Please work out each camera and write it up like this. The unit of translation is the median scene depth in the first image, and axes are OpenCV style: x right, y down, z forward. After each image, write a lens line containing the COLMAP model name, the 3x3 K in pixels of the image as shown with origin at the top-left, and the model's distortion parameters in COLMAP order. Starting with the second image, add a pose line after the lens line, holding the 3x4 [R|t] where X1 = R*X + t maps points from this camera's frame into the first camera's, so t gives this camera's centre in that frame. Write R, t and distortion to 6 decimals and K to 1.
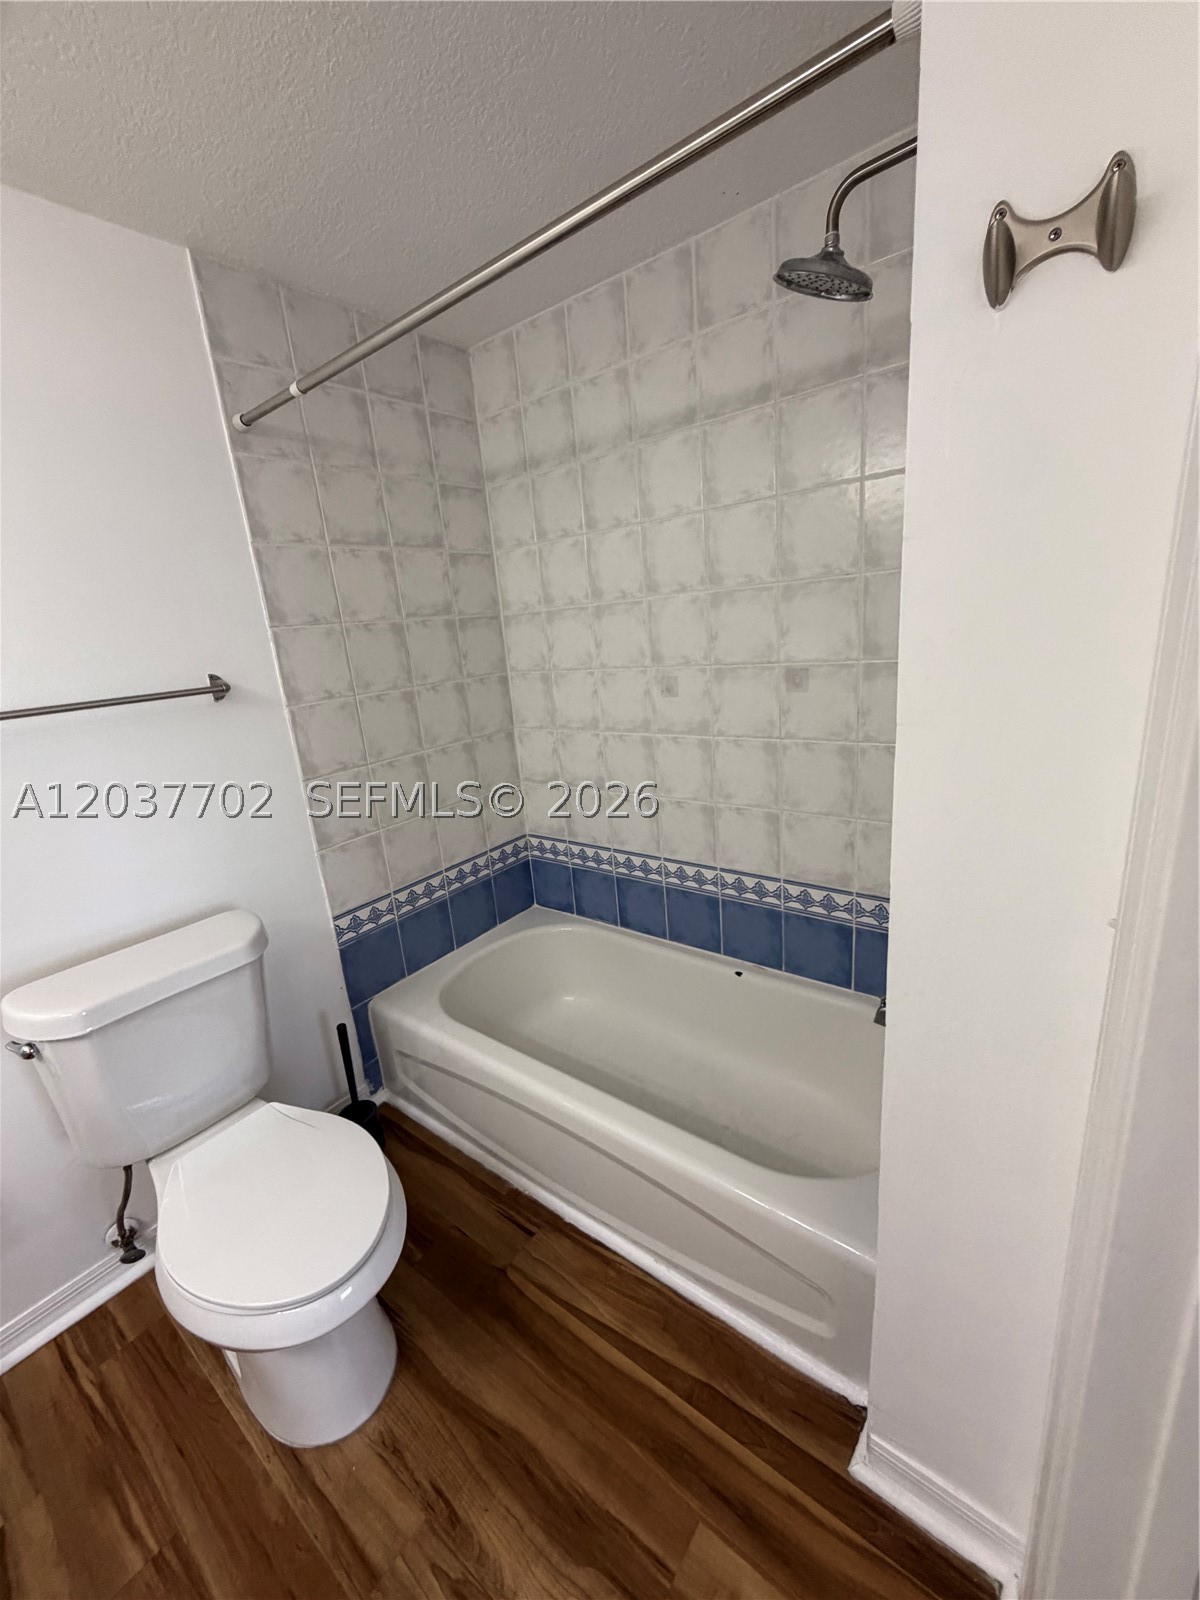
lens RADIAL K [[639.3, 0, 594.0], [0, 639.3, 790.5], [0, 0, 1]] dist [-0.002663, 0.000620]
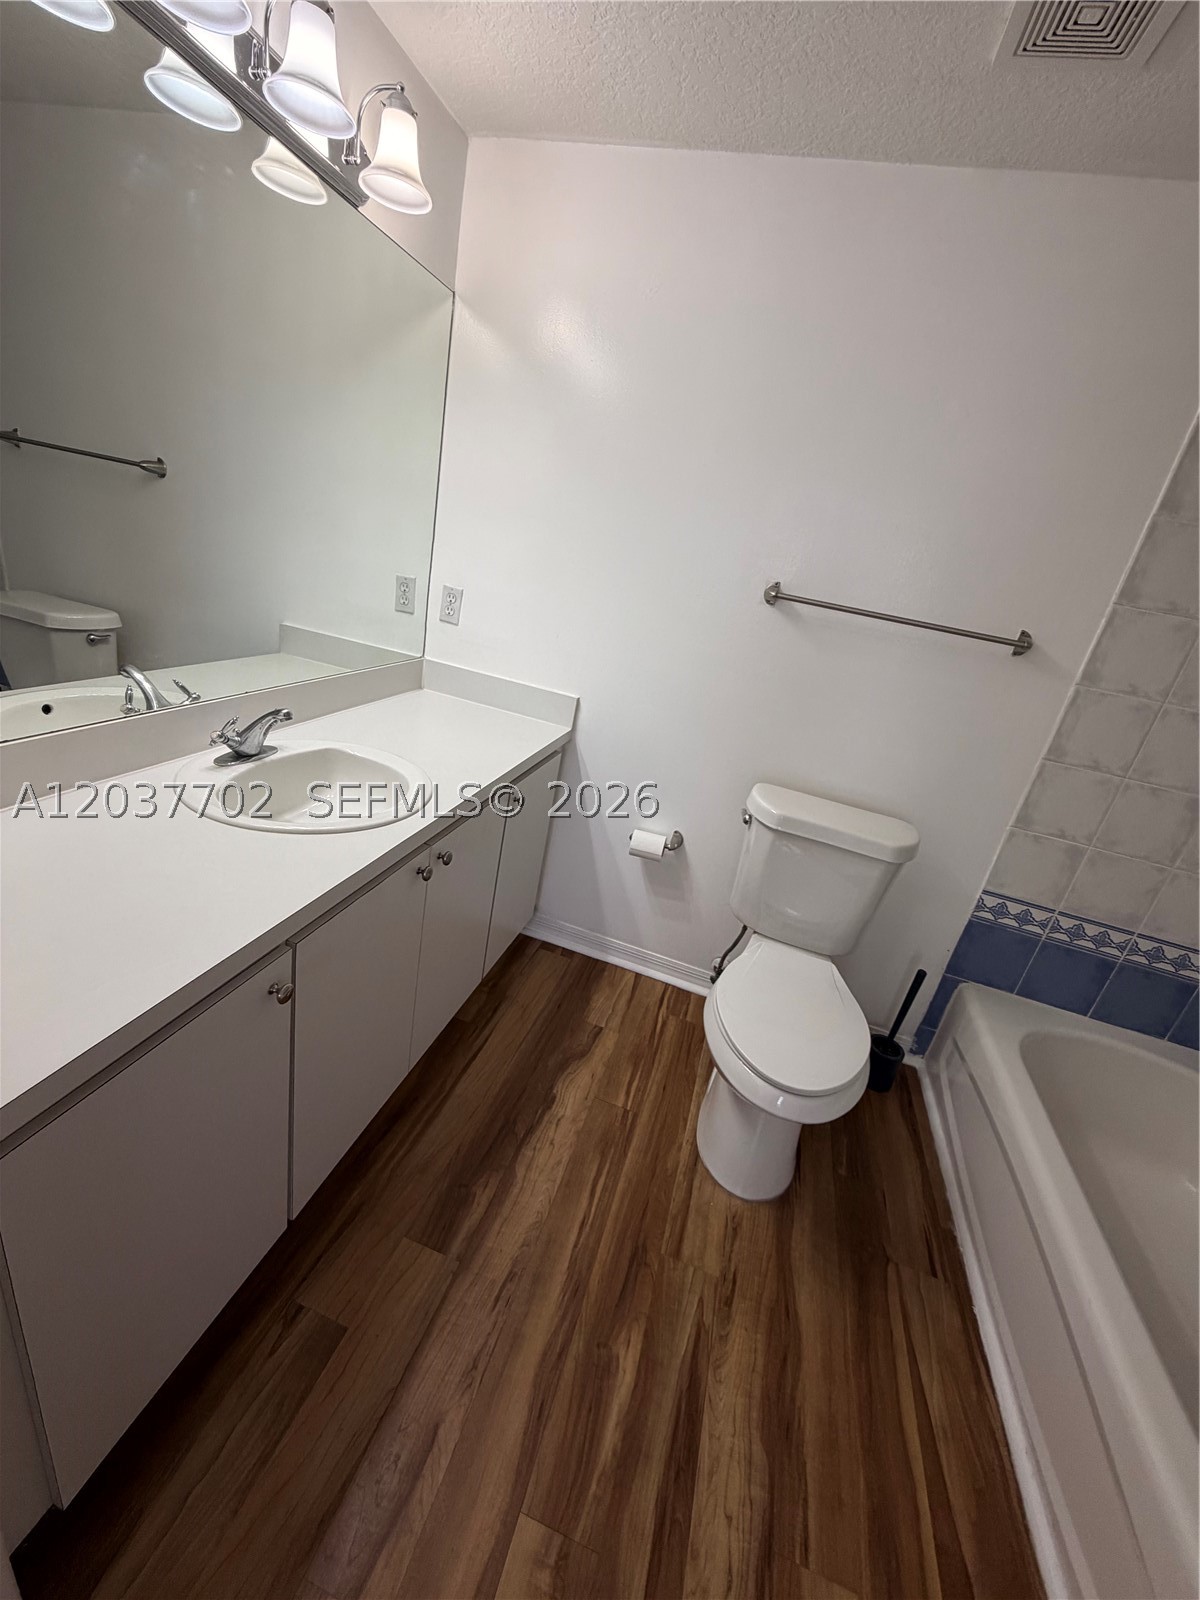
lens RADIAL K [[639.3, 0, 591.5], [0, 639.3, 795.8], [0, 0, 1]] dist [-0.002663, 0.000620]
pose [[0.319988, 0.475643, -0.819373, 0.174421], [-0.440427, 0.840396, 0.315847, 0.032394], [0.838828, 0.259806, 0.478403, -0.049586]]
